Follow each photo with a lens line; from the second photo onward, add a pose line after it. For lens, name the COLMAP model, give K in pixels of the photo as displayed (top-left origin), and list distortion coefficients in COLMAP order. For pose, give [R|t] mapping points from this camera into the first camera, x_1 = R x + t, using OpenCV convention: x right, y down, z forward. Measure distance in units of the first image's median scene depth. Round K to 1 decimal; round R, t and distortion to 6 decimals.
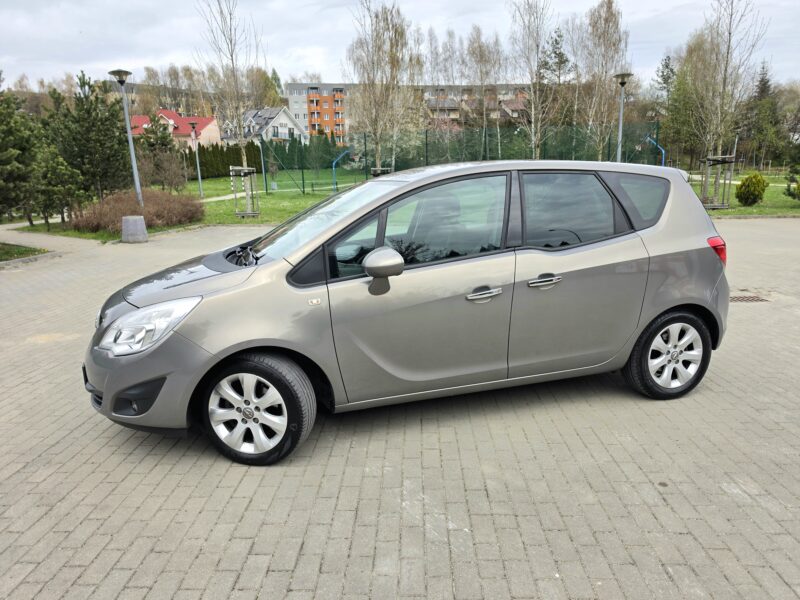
lens RADIAL K [[554.2, 0, 403.7], [0, 554.2, 296.6], [0, 0, 1]] dist [0.033045, -0.032080]
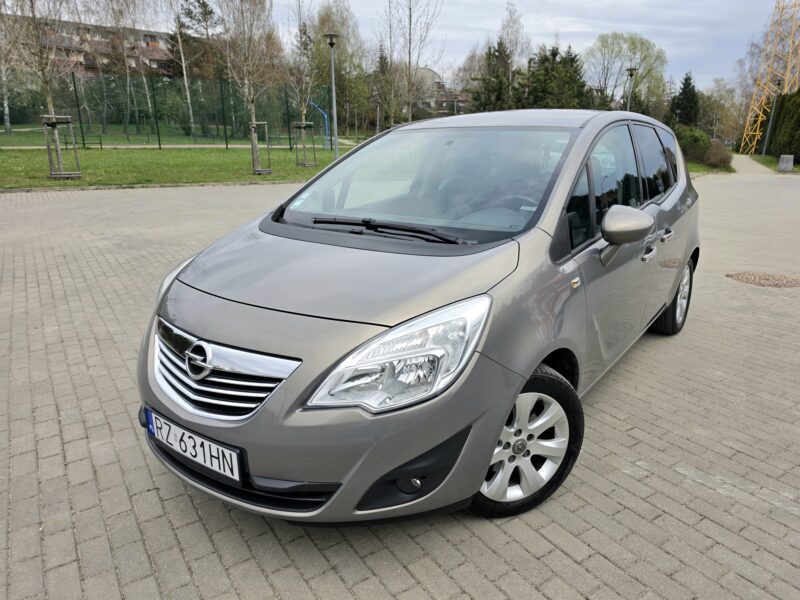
lens RADIAL K [[554.2, 0, 394.6], [0, 554.2, 294.4], [0, 0, 1]] dist [0.033045, -0.032080]
pose [[0.816301, -0.131899, 0.562366, -0.144641], [0.096757, 0.991047, 0.091996, -0.012603], [-0.569465, -0.020683, 0.821755, 0.091369]]
